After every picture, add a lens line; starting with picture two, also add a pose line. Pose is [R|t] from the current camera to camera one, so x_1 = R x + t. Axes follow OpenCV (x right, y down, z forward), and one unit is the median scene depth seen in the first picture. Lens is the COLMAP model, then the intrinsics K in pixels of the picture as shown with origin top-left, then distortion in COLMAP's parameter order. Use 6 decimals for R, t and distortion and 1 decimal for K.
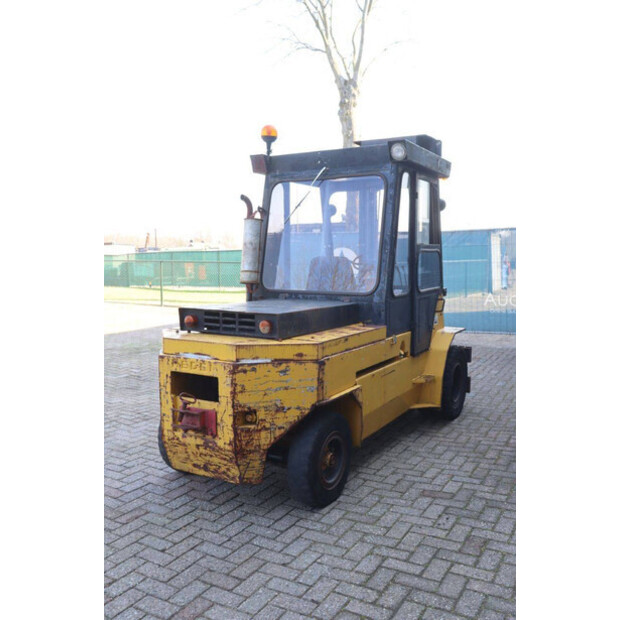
lens RADIAL K [[572.0, 0, 312.8], [0, 572.0, 313.7], [0, 0, 1]] dist [-0.087562, 0.000000]
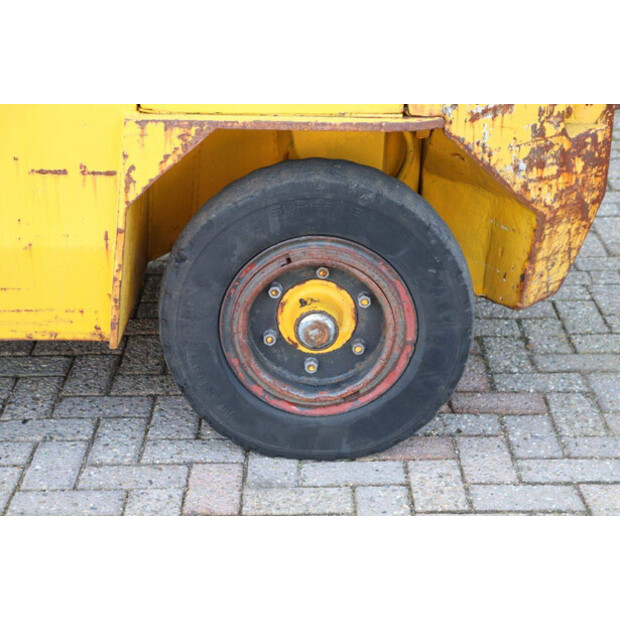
lens RADIAL K [[1326.6, 0, 308.5], [0, 1326.6, 310.2], [0, 0, 1]] dist [0.378022, 0.000000]
pose [[-0.495728, -0.331127, 0.802875, -0.874827], [0.081136, 0.902761, 0.422420, -0.074001], [-0.864679, 0.274548, -0.420658, 1.561051]]
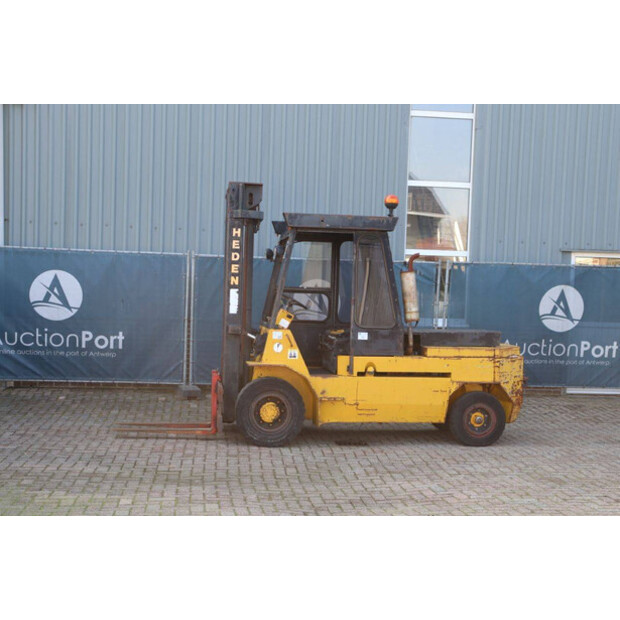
lens RADIAL K [[959.2, 0, 308.9], [0, 959.2, 311.8], [0, 0, 1]] dist [0.131948, 0.000000]
pose [[-0.602789, -0.035133, 0.797127, -2.376910], [0.054829, 0.994845, 0.085309, -0.378291], [-0.796015, 0.095129, -0.597755, 3.467360]]
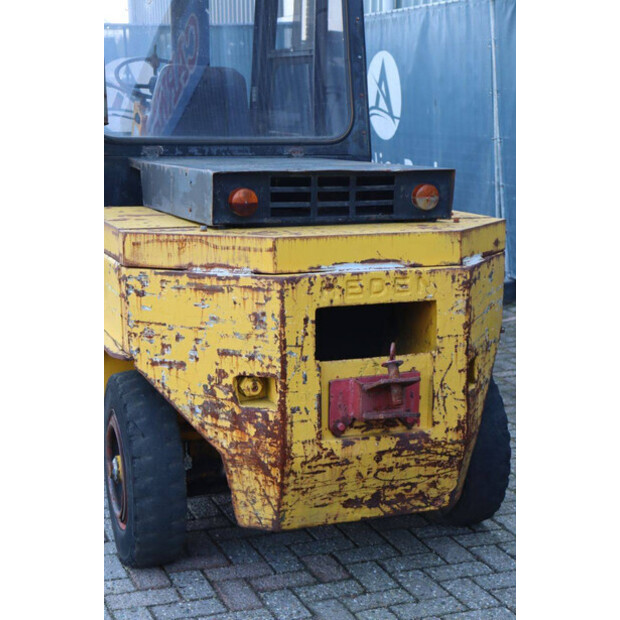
lens RADIAL K [[1130.2, 0, 307.3], [0, 1130.2, 307.1], [0, 0, 1]] dist [0.210466, 0.000000]
pose [[0.639971, -0.131583, 0.757049, -0.943173], [0.070769, 0.991135, 0.112445, -0.001062], [-0.765133, -0.018386, 0.643610, 0.433425]]
